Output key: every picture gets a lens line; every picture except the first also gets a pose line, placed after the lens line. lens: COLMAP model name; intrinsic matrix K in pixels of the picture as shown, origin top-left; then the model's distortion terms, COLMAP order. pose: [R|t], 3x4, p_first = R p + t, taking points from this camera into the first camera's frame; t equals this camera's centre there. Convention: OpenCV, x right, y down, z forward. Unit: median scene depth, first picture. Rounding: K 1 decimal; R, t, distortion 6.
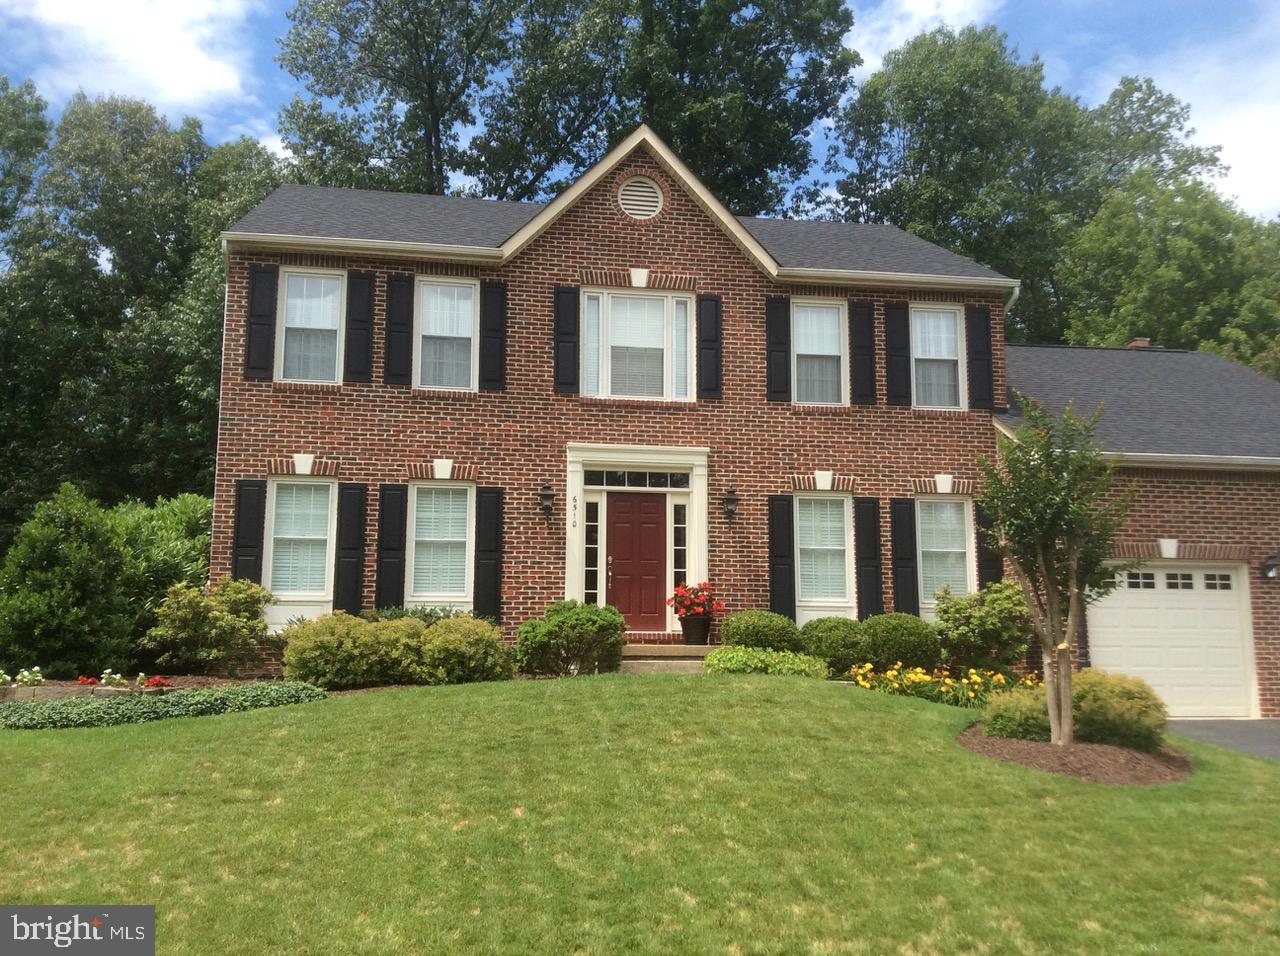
lens RADIAL K [[1171.5, 0, 645.7], [0, 1171.5, 498.8], [0, 0, 1]] dist [0.158844, -0.324512]
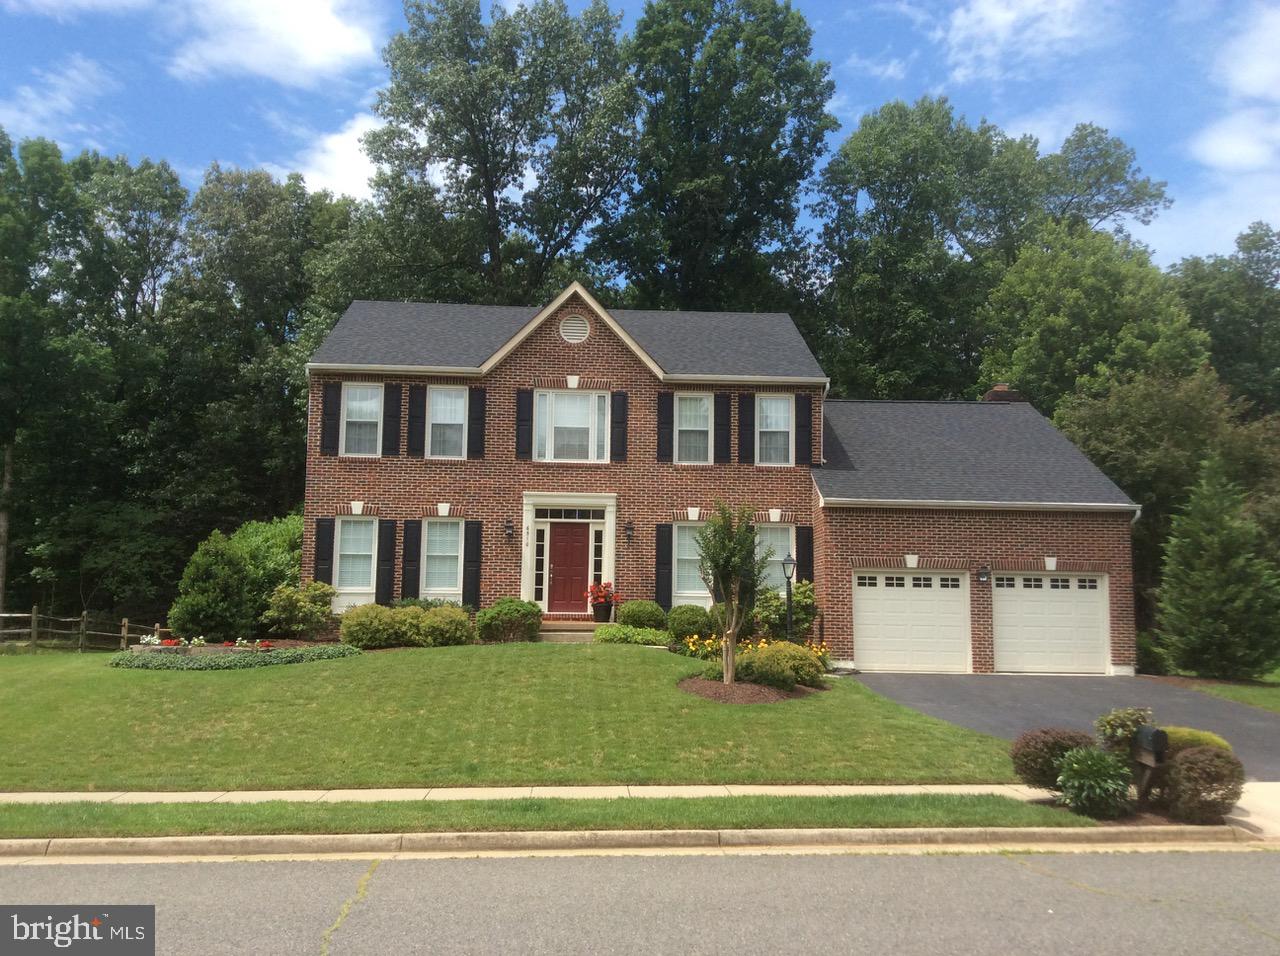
lens RADIAL K [[1164.7, 0, 643.9], [0, 1164.7, 500.2], [0, 0, 1]] dist [0.199213, -0.436139]
pose [[0.994599, -0.000450, -0.103791, 0.254393], [0.004950, 0.999058, 0.043105, -0.102950], [0.103674, -0.043386, 0.993665, -0.525808]]
